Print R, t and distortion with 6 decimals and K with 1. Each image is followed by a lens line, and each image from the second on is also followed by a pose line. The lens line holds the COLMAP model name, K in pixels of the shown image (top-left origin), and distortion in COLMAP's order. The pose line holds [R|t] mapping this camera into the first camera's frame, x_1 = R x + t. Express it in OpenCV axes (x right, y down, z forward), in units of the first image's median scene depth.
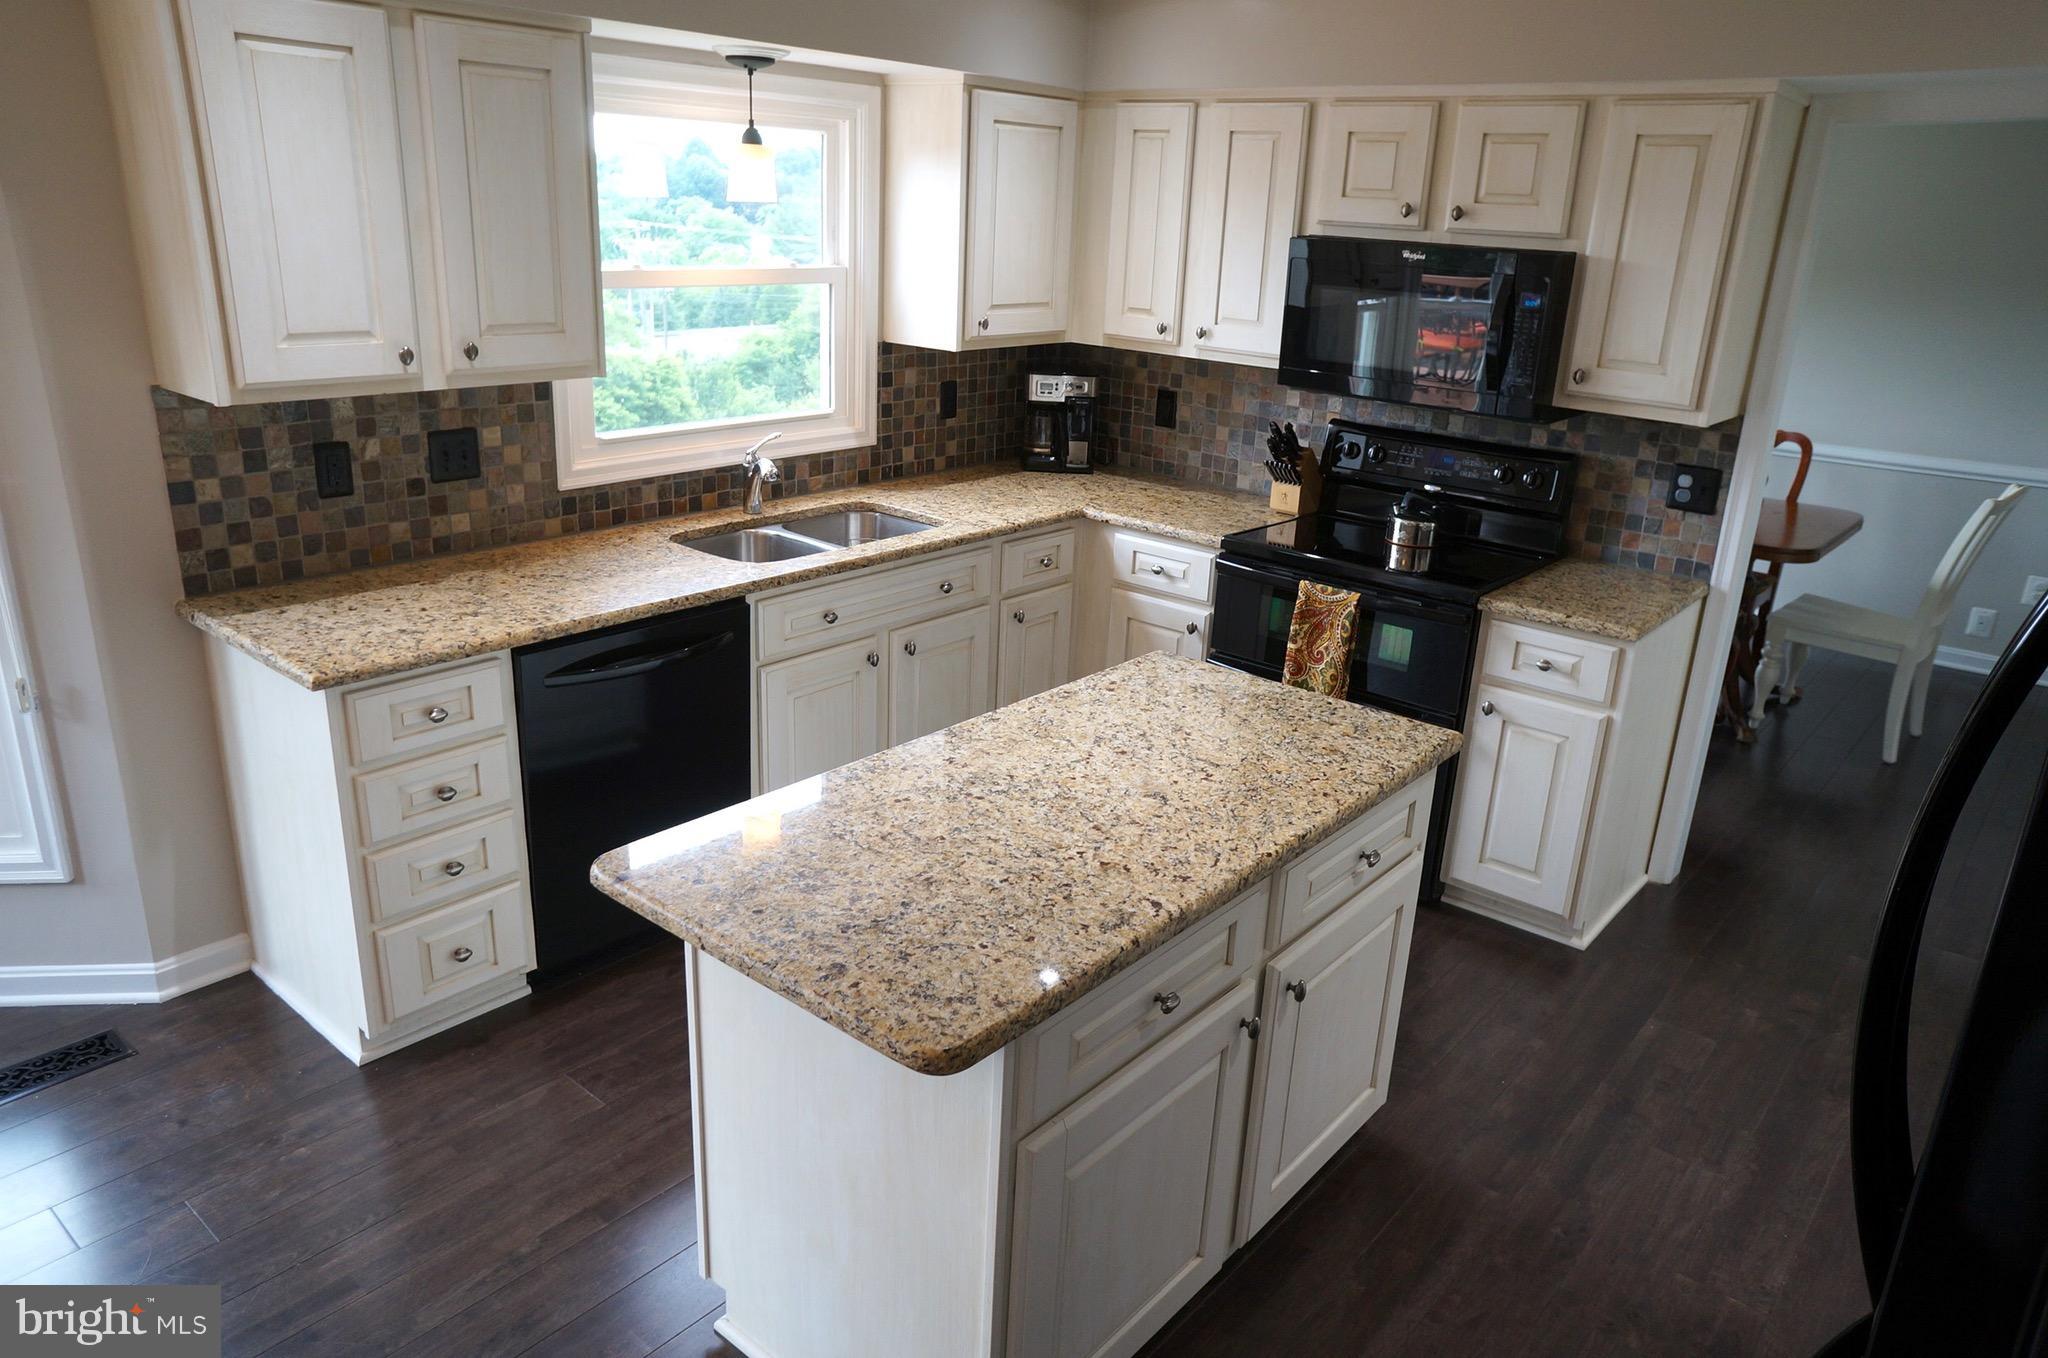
lens RADIAL K [[1371.6, 0, 1024.0], [0, 1371.6, 679.0], [0, 0, 1]] dist [-0.076396, 0.090396]
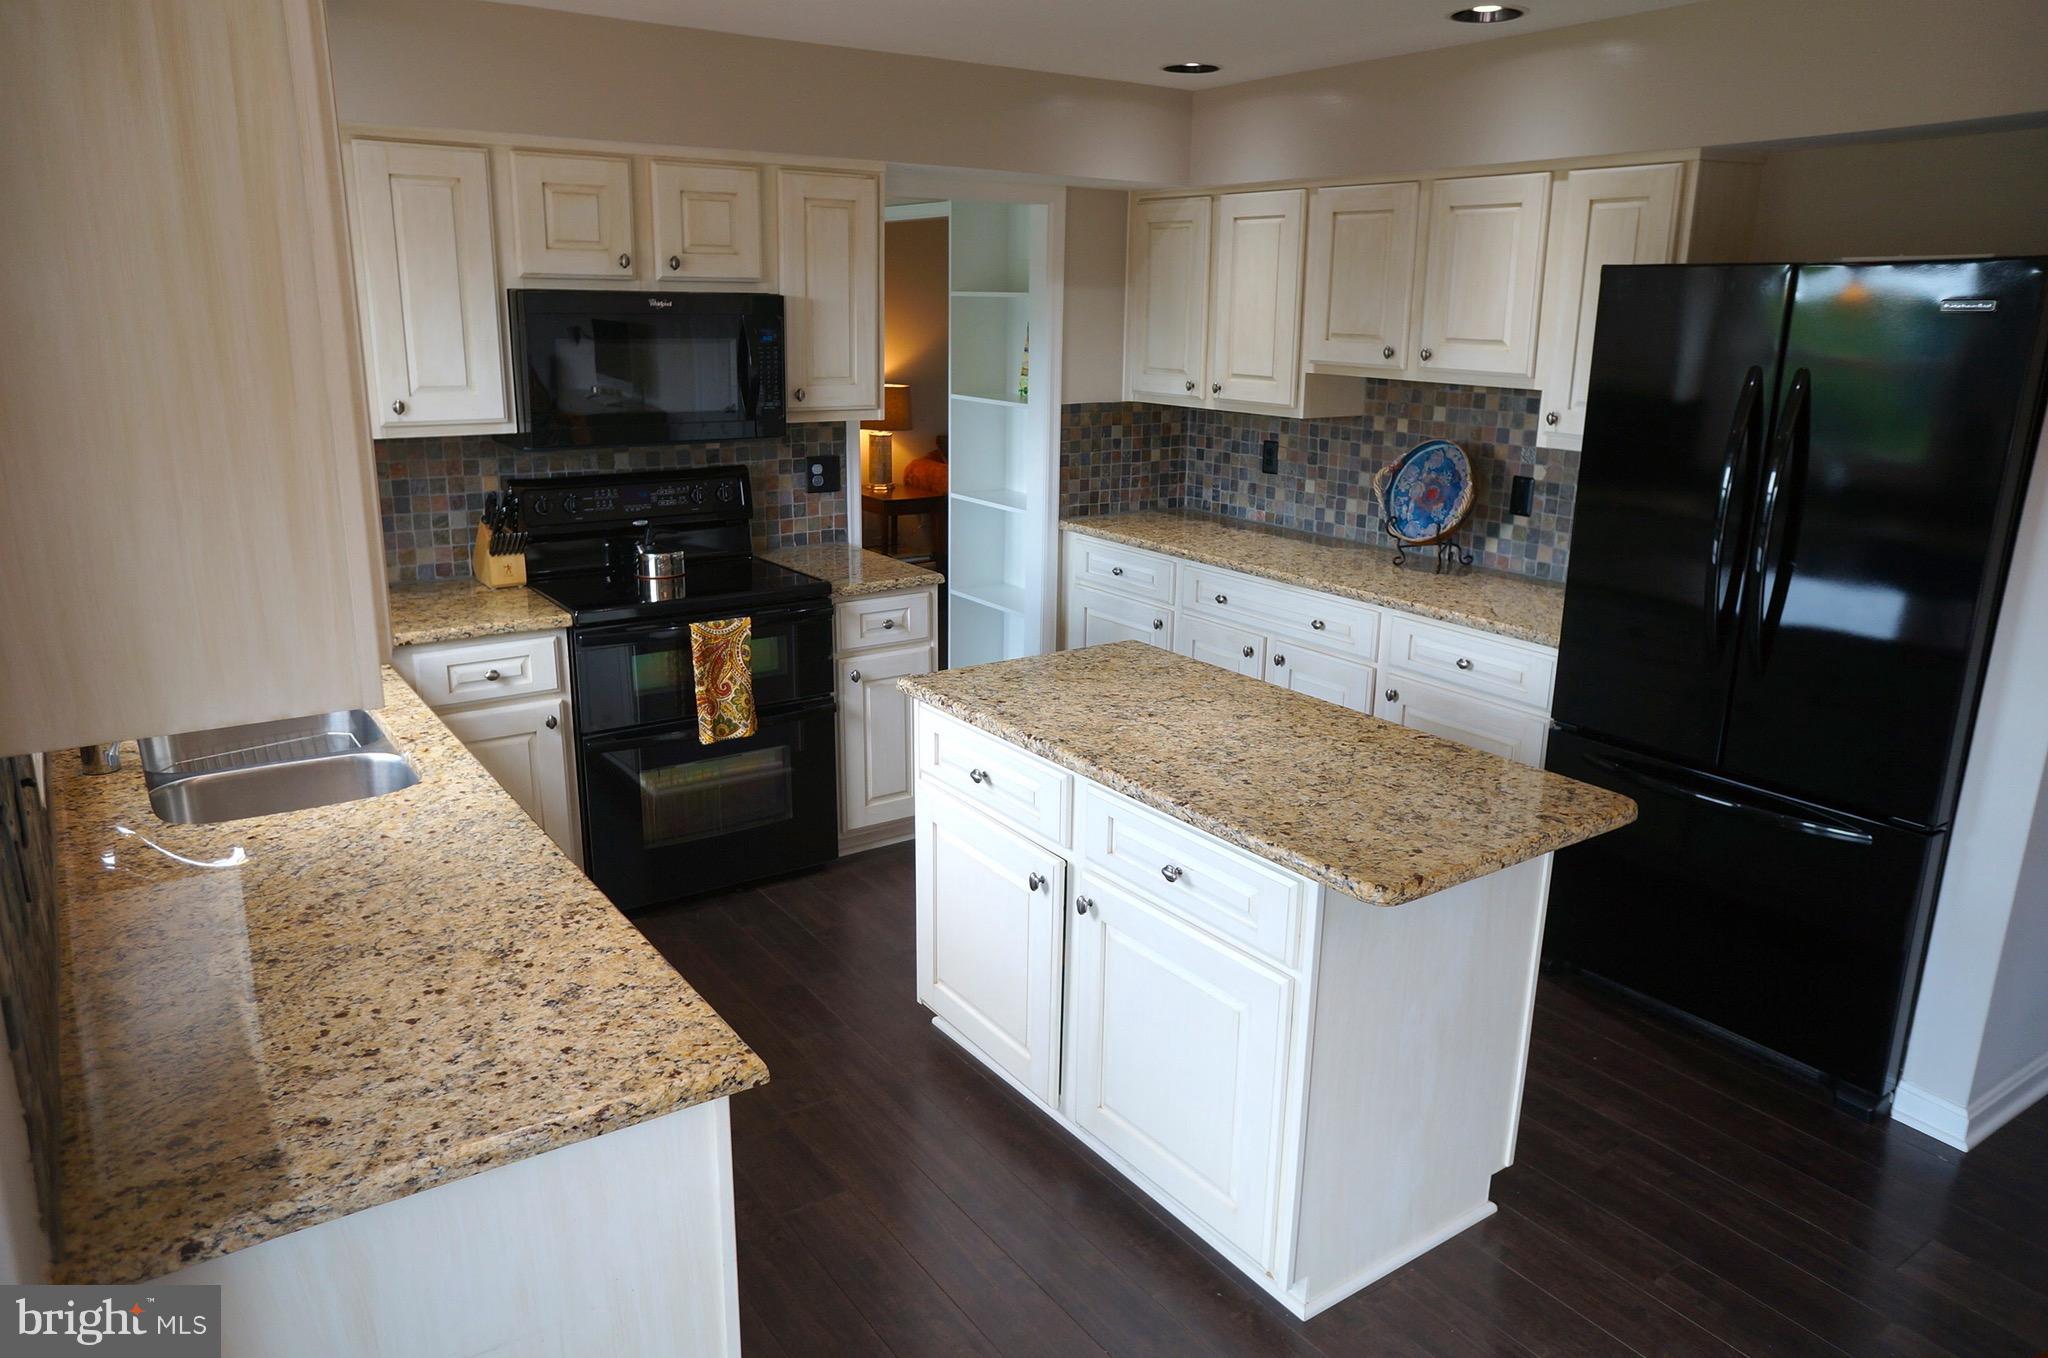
lens RADIAL K [[1371.6, 0, 1024.0], [0, 1371.6, 679.0], [0, 0, 1]] dist [-0.076396, 0.090396]
pose [[0.259736, -0.292110, 0.920440, -0.665695], [0.313219, 0.927105, 0.205839, -0.162833], [-0.913472, 0.234836, 0.332297, 0.439352]]
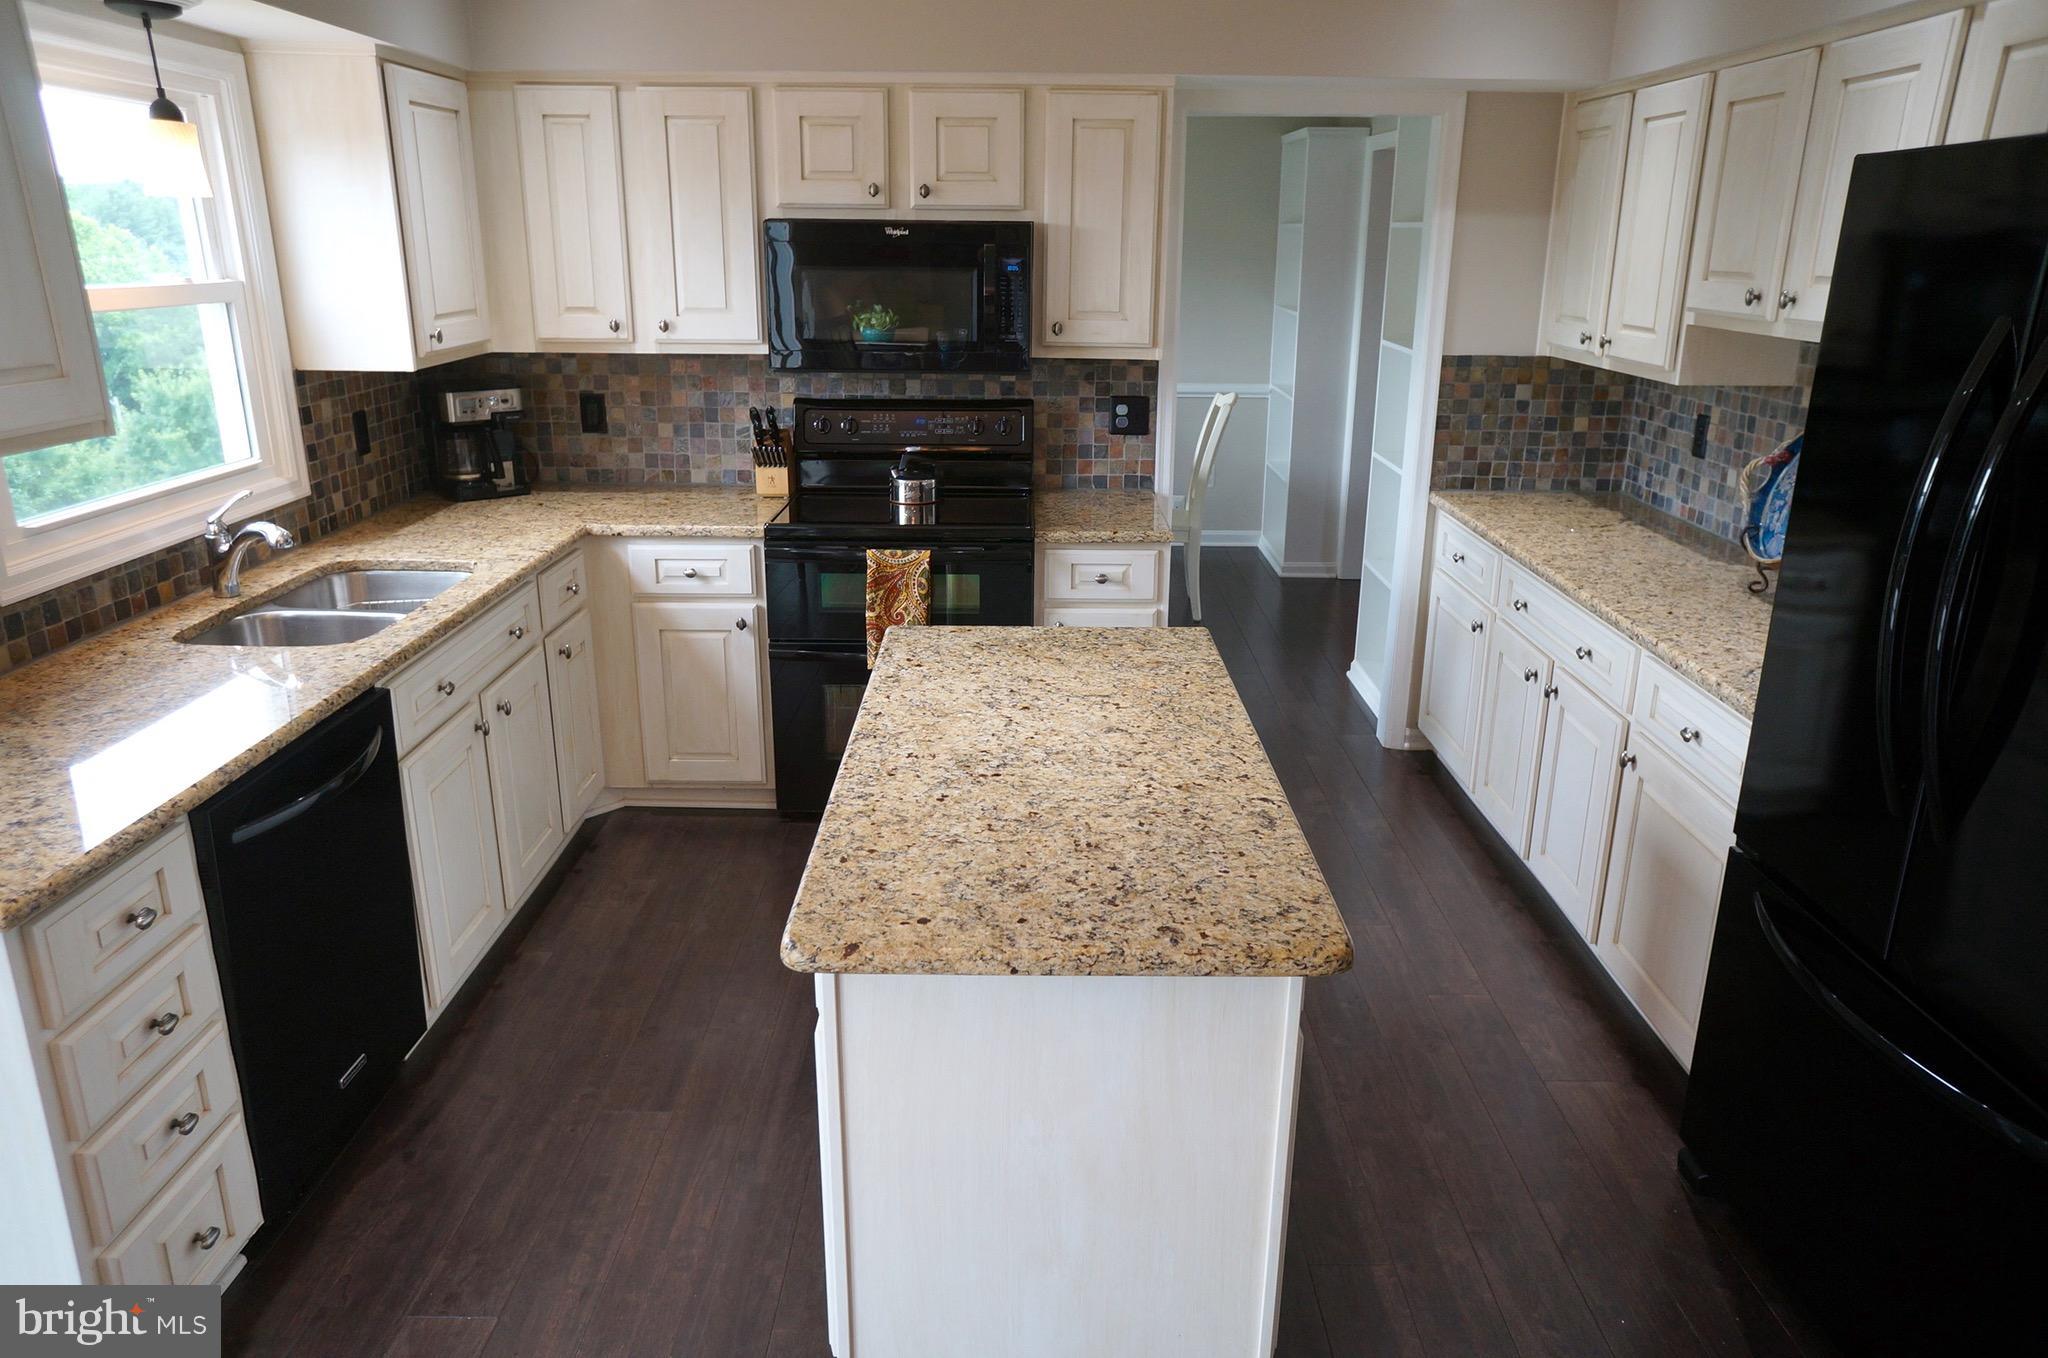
lens RADIAL K [[1371.6, 0, 1024.0], [0, 1371.6, 679.0], [0, 0, 1]] dist [-0.076396, 0.090396]
pose [[0.765431, -0.232614, 0.600005, -0.343336], [0.232909, 0.969312, 0.078665, -0.030973], [-0.599890, 0.079534, 0.796119, 0.112132]]
